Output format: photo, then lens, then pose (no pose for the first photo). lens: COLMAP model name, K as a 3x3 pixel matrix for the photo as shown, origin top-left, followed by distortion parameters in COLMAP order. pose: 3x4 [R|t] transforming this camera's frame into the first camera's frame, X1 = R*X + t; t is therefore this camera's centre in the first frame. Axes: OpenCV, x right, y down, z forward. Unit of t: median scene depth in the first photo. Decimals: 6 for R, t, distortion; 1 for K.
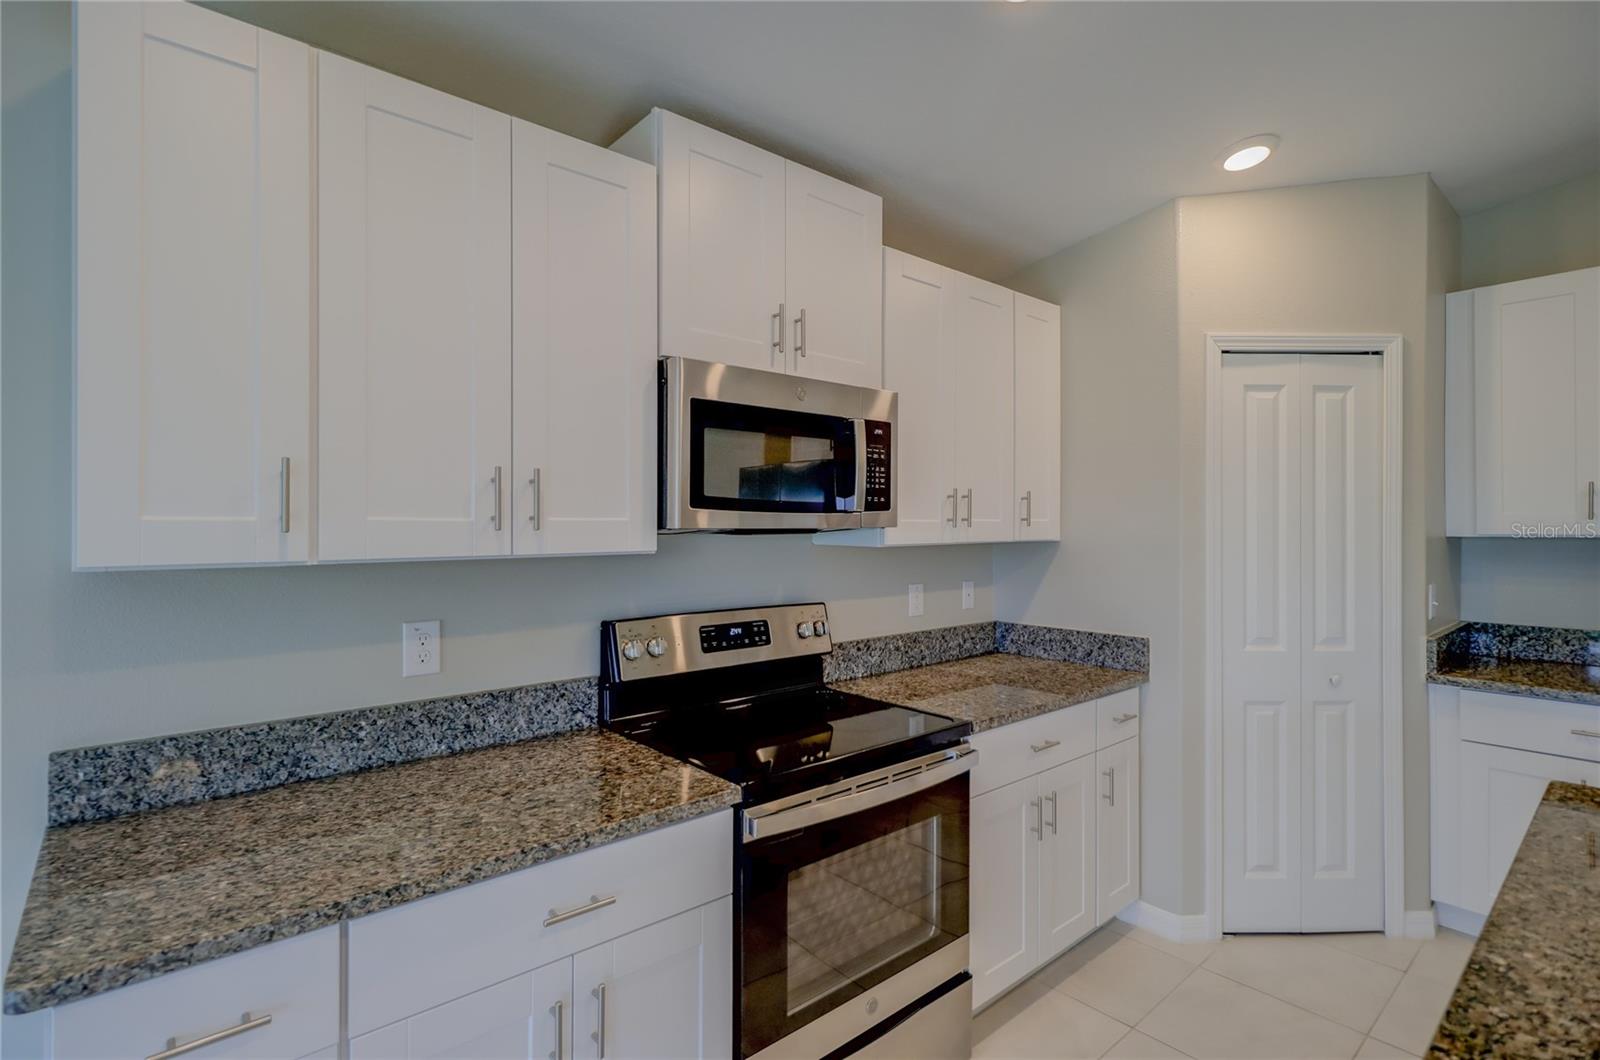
lens RADIAL K [[773.6, 0, 800.0], [0, 773.6, 530.0], [0, 0, 1]] dist [-0.012128, 0.000366]
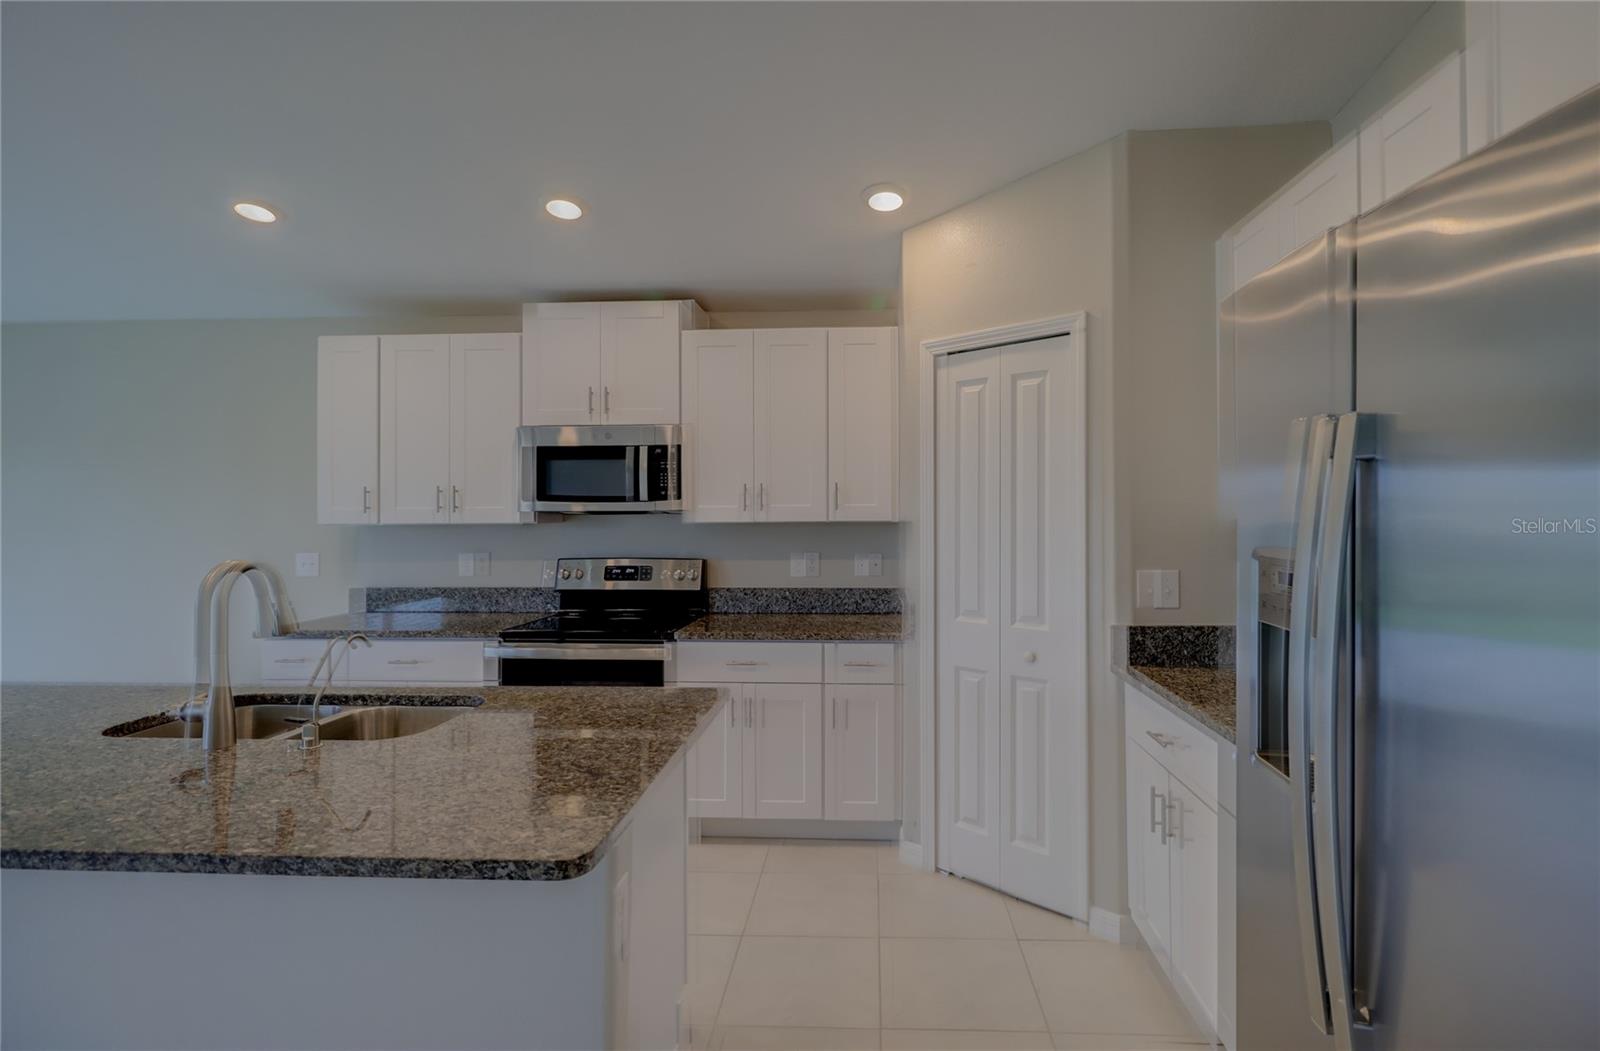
lens RADIAL K [[750.6, 0, 800.0], [0, 750.6, 525.5], [0, 0, 1]] dist [-0.002055, -0.000243]
pose [[0.708750, 0.012234, -0.705354, 1.189713], [-0.001600, 0.999875, 0.015735, 0.002527], [0.705458, -0.010024, 0.708681, 0.069804]]
